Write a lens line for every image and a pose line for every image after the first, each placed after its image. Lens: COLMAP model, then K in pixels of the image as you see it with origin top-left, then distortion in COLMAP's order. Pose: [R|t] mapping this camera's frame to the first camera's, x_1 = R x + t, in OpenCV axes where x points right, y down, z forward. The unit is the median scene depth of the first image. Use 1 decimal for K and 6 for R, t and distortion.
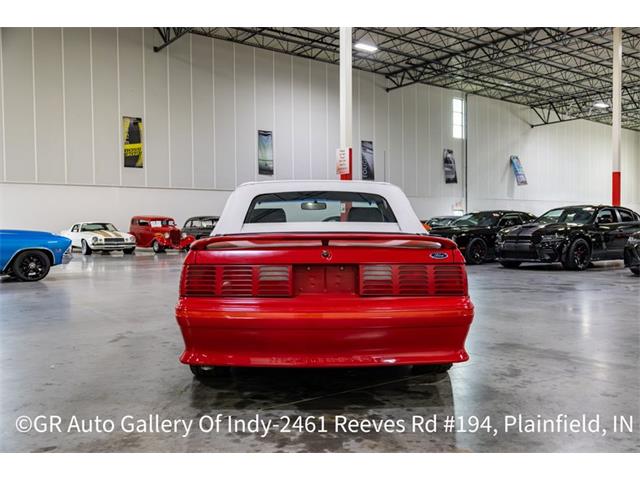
lens RADIAL K [[597.8, 0, 320.0], [0, 597.8, 240.0], [0, 0, 1]] dist [-0.003907, -0.006664]
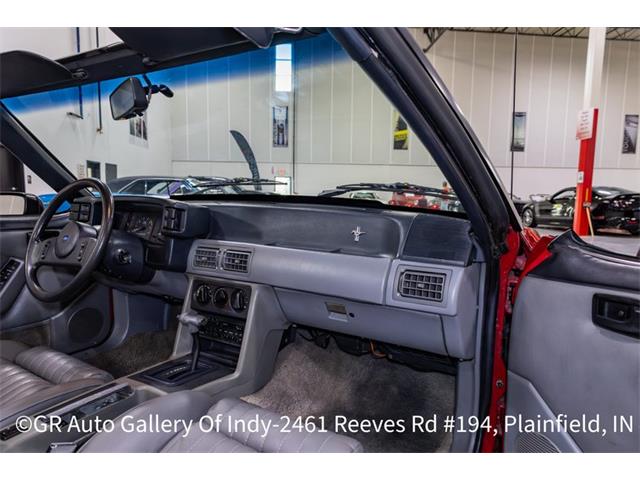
lens RADIAL K [[409.6, 0, 320.9], [0, 409.6, 247.8], [0, 0, 1]] dist [-0.002322, -0.002784]
pose [[0.842913, 0.081202, -0.531887, 0.027597], [-0.027509, 0.993757, 0.108119, -0.002636], [0.537346, -0.076503, 0.839885, 0.159022]]
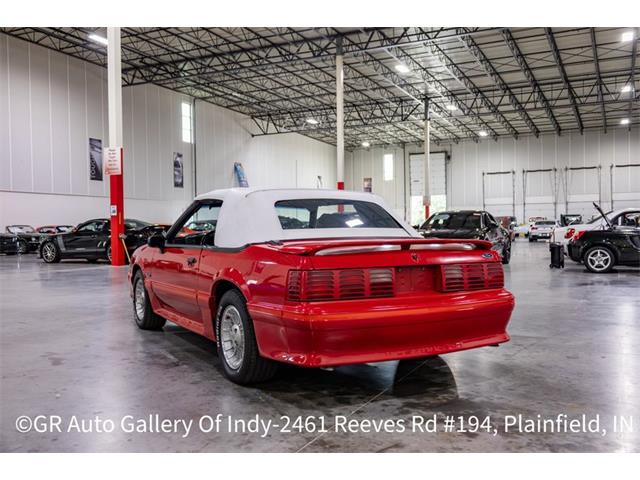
lens RADIAL K [[597.8, 0, 320.0], [0, 597.8, 240.0], [0, 0, 1]] dist [-0.003907, -0.006664]
pose [[0.882295, -0.008028, 0.470629, -0.071267], [0.010510, 0.999941, -0.002647, -0.000756], [-0.470580, 0.007282, 0.882327, 0.009174]]
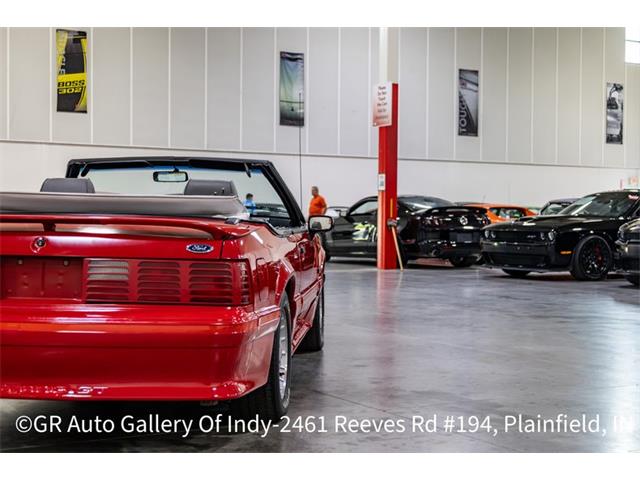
lens RADIAL K [[1020.8, 0, 320.0], [0, 1020.8, 240.0], [0, 0, 1]] dist [0.021833, 0.017247]
pose [[0.994875, 0.018352, -0.099435, 0.048536], [-0.018069, 0.999830, 0.003751, 0.001027], [0.099487, -0.001935, 0.995037, -0.019237]]
